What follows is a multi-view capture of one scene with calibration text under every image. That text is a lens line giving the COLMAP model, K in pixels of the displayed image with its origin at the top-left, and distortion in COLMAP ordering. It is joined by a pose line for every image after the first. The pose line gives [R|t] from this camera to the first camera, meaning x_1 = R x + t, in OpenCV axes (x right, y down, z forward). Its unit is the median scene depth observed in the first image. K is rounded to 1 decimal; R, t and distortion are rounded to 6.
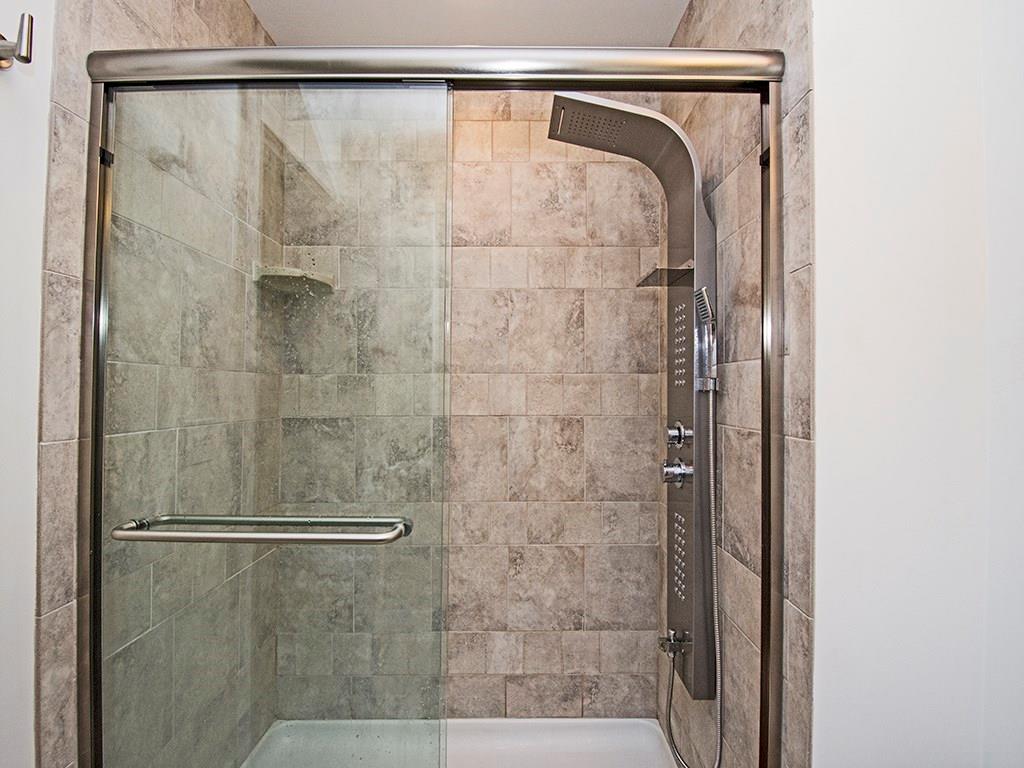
lens RADIAL K [[446.6, 0, 513.5], [0, 446.6, 385.2], [0, 0, 1]] dist [-0.012833, -0.000802]
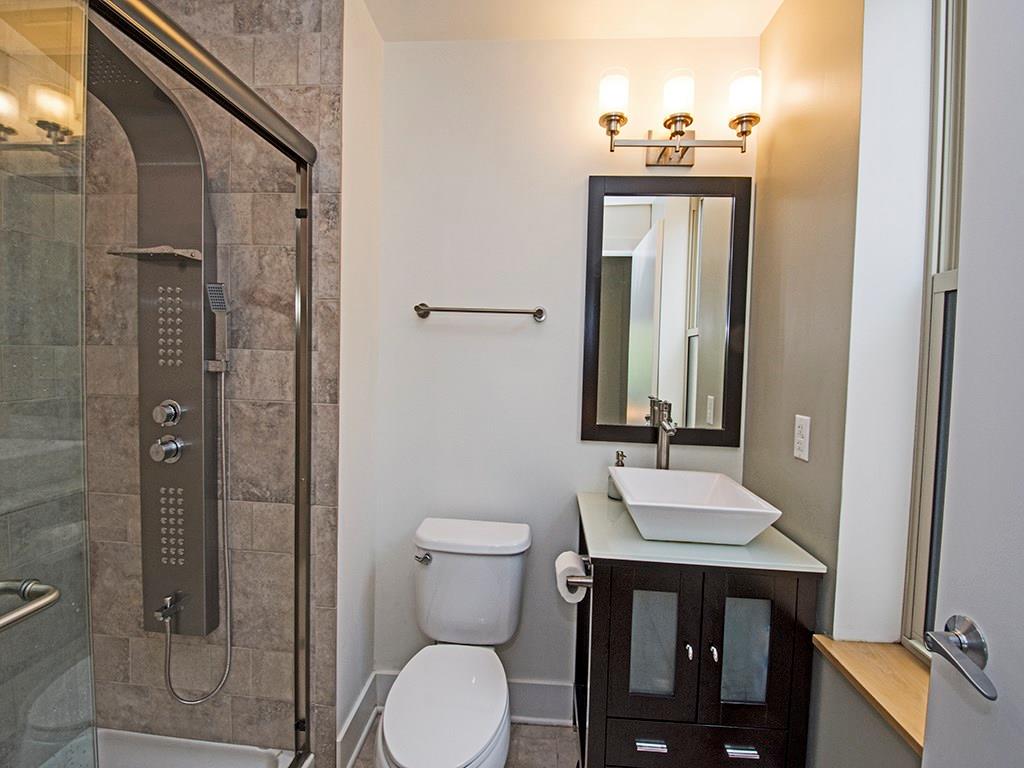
lens RADIAL K [[446.6, 0, 515.8], [0, 446.6, 380.6], [0, 0, 1]] dist [-0.012833, -0.000802]
pose [[0.062982, -0.041650, 0.997145, -0.907094], [-0.043355, 0.998071, 0.044427, -0.065411], [-0.997073, -0.046029, 0.061055, 0.199705]]
